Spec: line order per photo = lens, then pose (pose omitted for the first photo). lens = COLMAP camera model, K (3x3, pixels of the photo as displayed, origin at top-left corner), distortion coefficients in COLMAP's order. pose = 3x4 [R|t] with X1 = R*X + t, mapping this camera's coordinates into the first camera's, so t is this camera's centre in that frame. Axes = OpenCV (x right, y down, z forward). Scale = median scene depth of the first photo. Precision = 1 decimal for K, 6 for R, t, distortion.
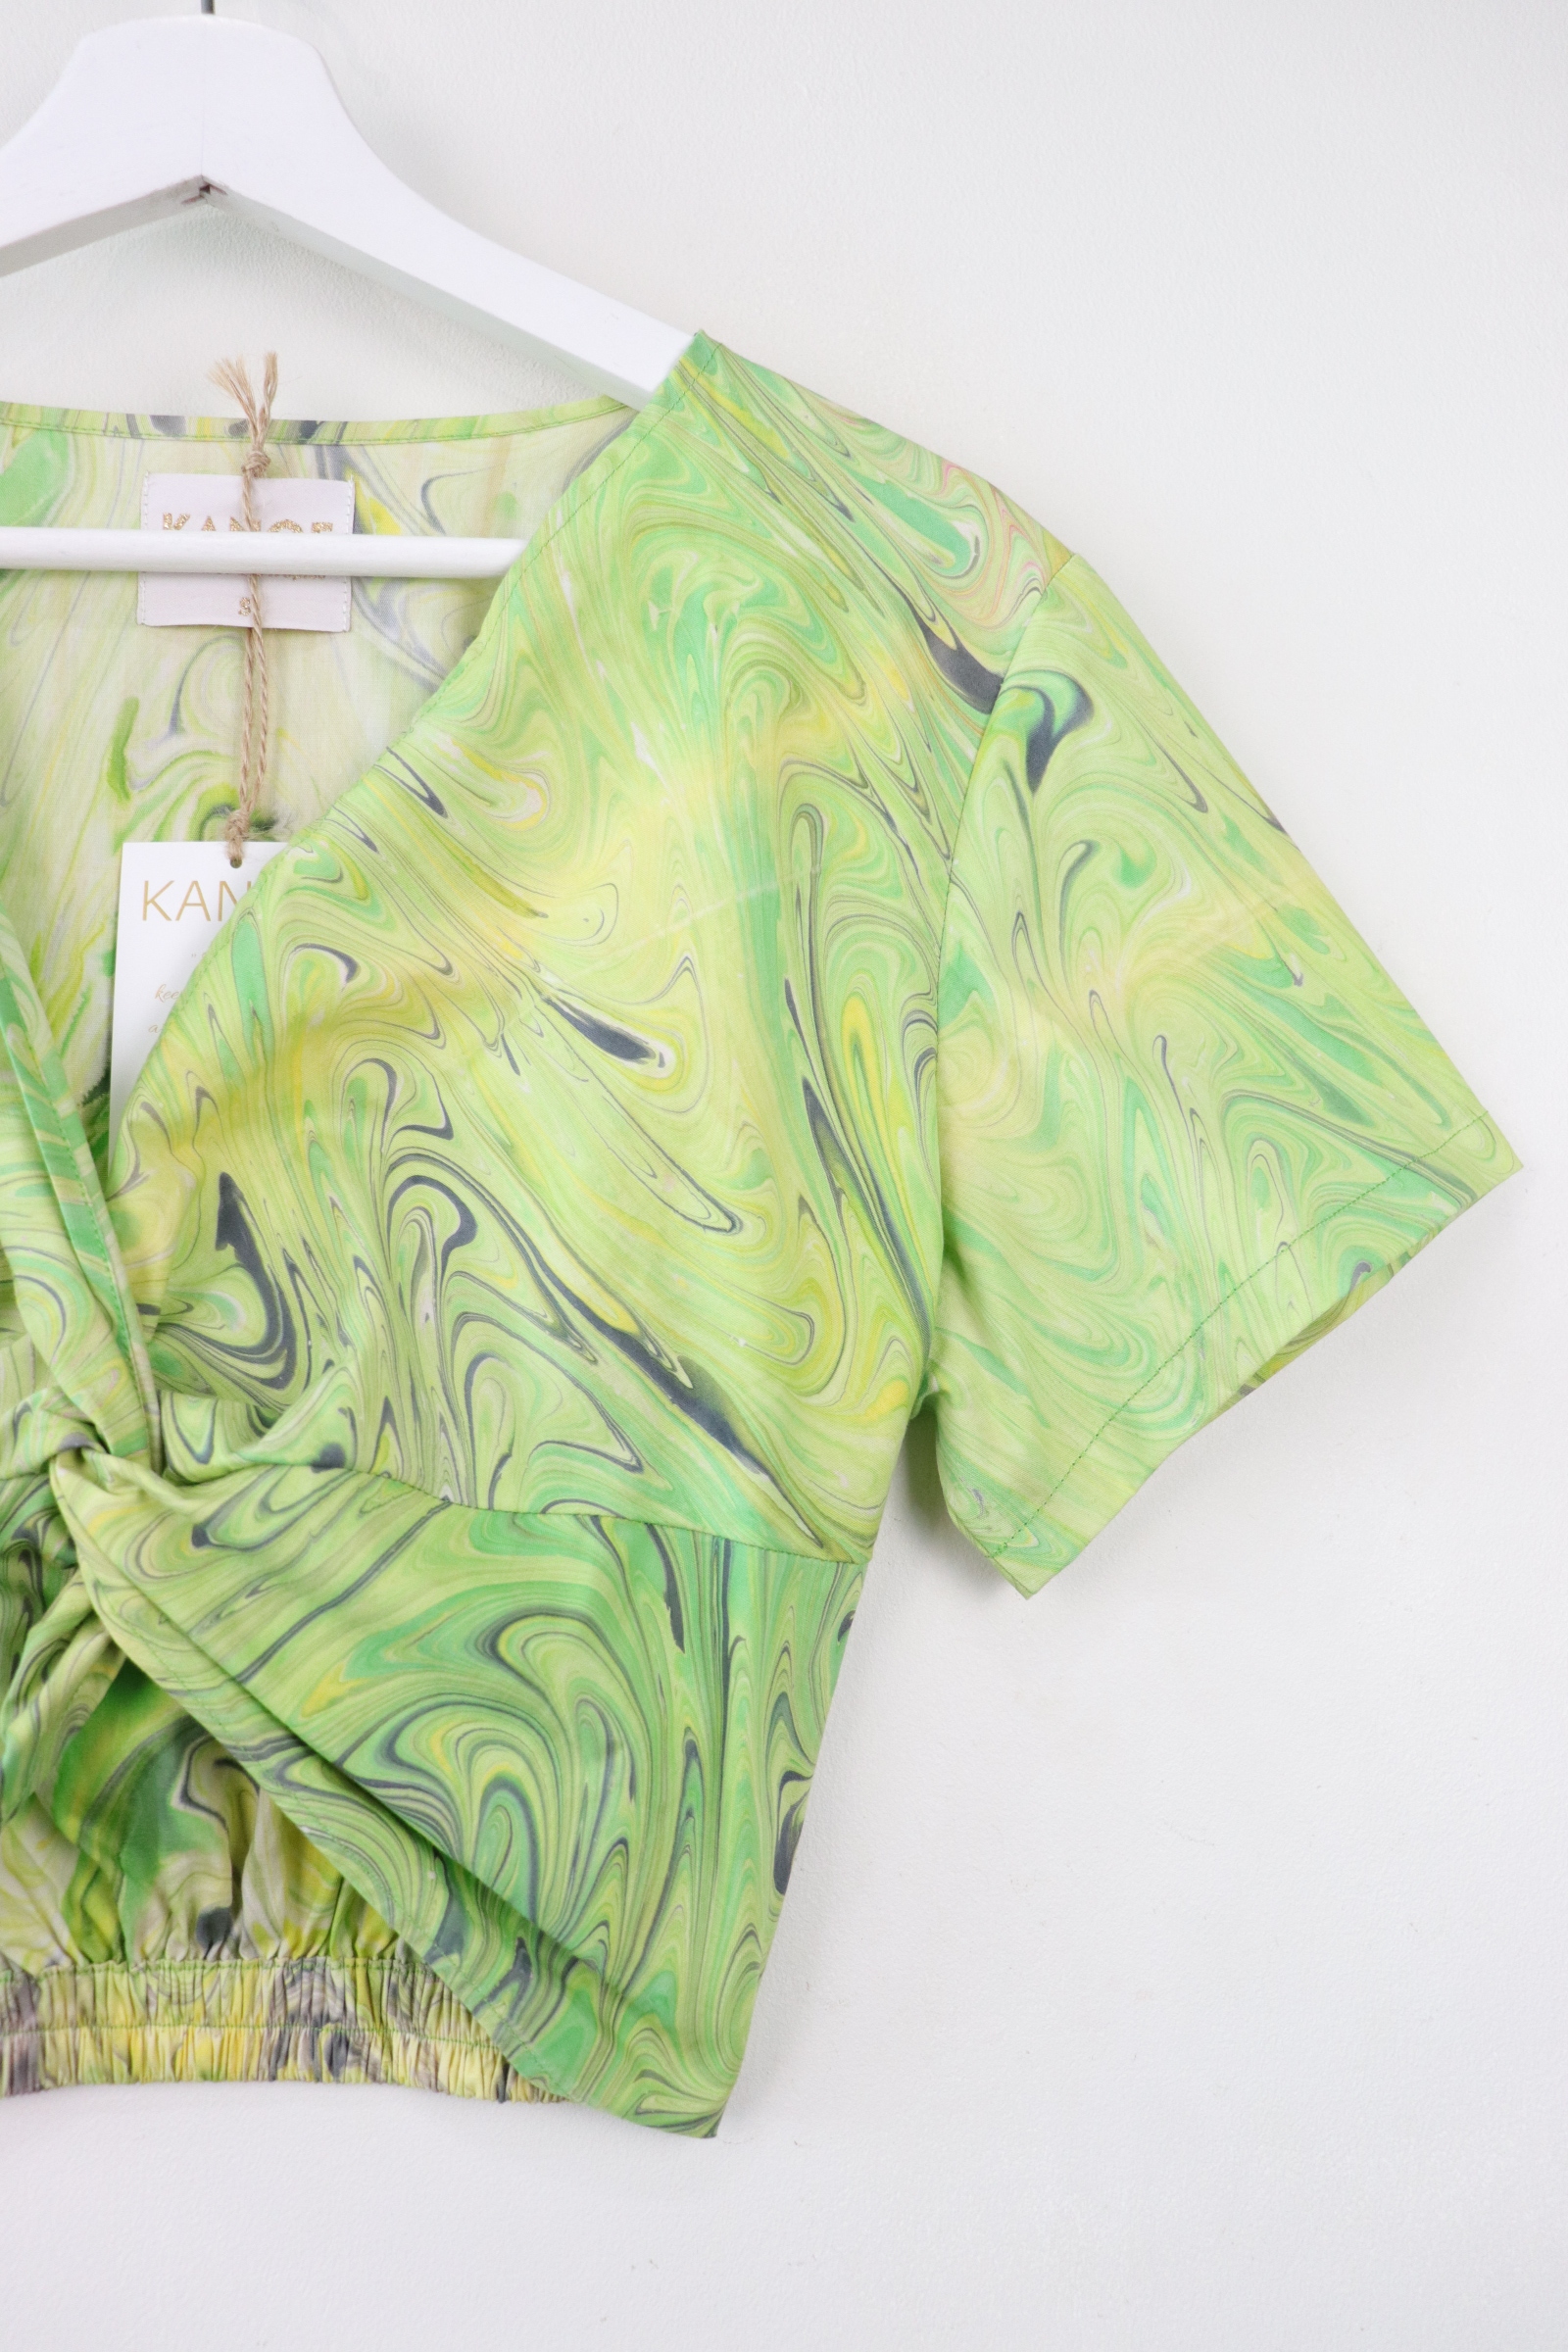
lens RADIAL K [[1989.0, 0, 784.0], [0, 1989.0, 1176.0], [0, 0, 1]] dist [-0.174461, 0.127470]
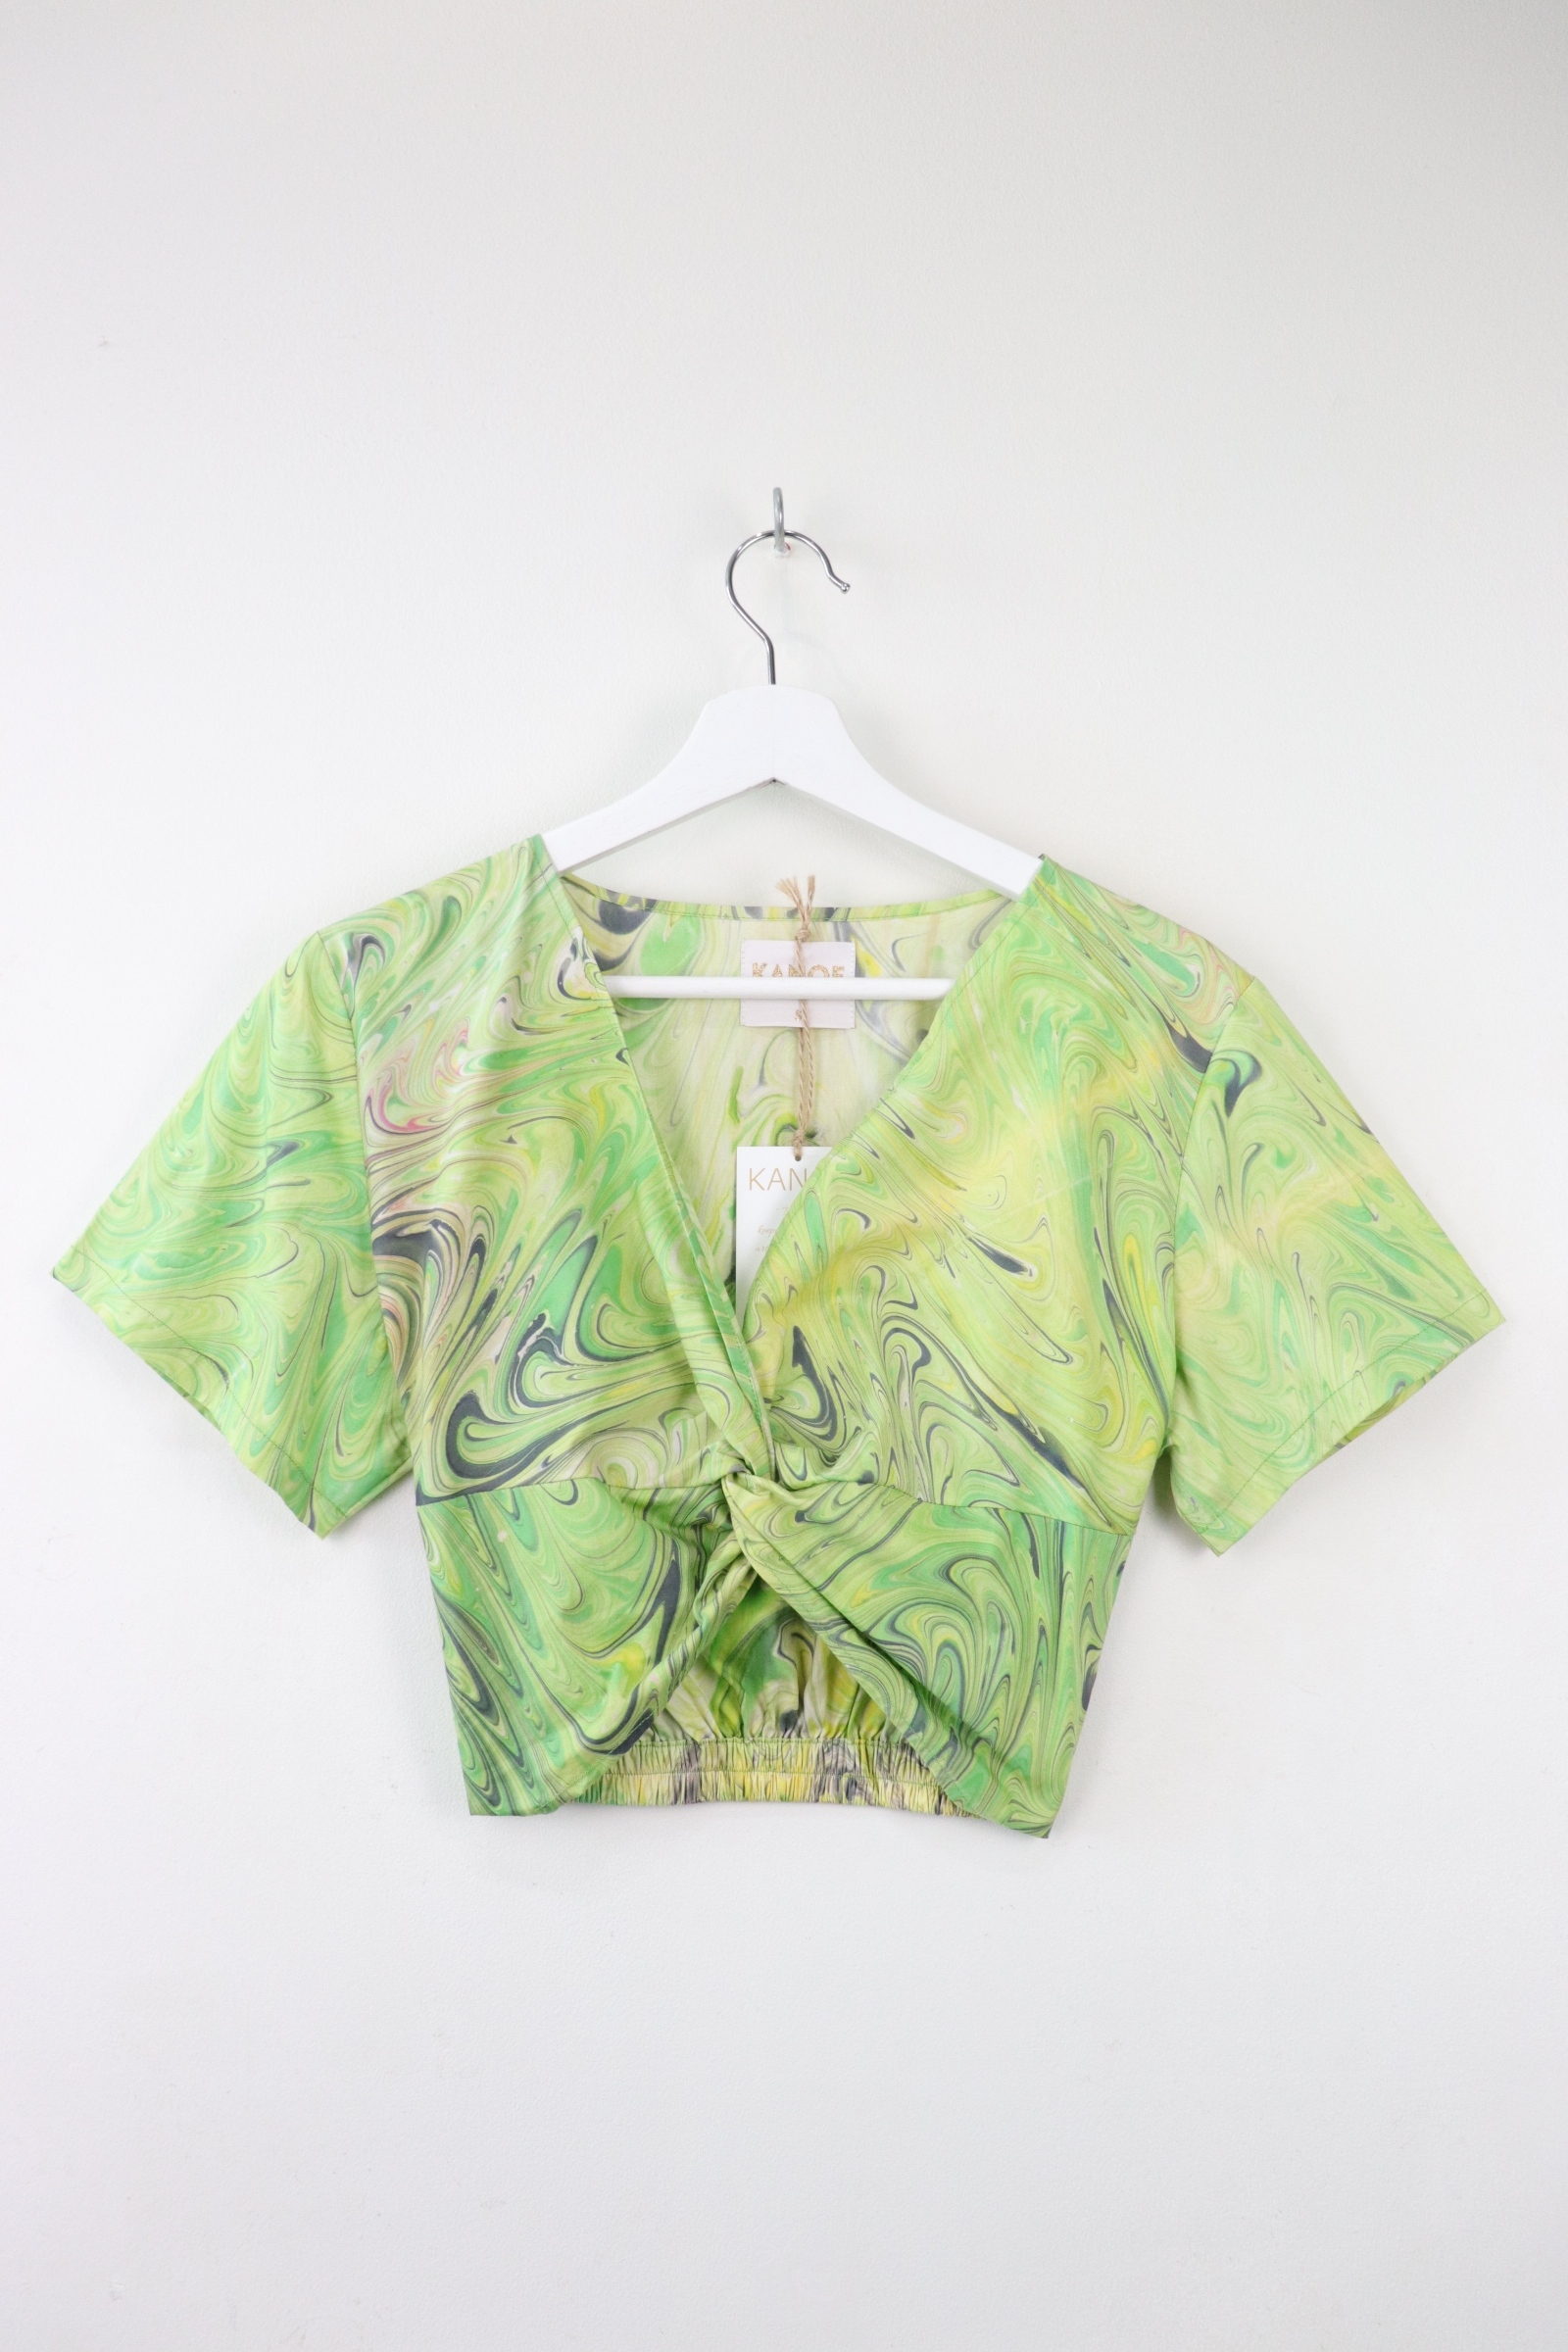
lens RADIAL K [[1989.0, 0, 784.0], [0, 1989.0, 1176.0], [0, 0, 1]] dist [-0.174461, 0.127470]
pose [[0.994705, 0.008121, -0.102451, -0.100291], [-0.007418, 0.999946, 0.007235, -0.159207], [0.102504, -0.006437, 0.994712, -0.904816]]
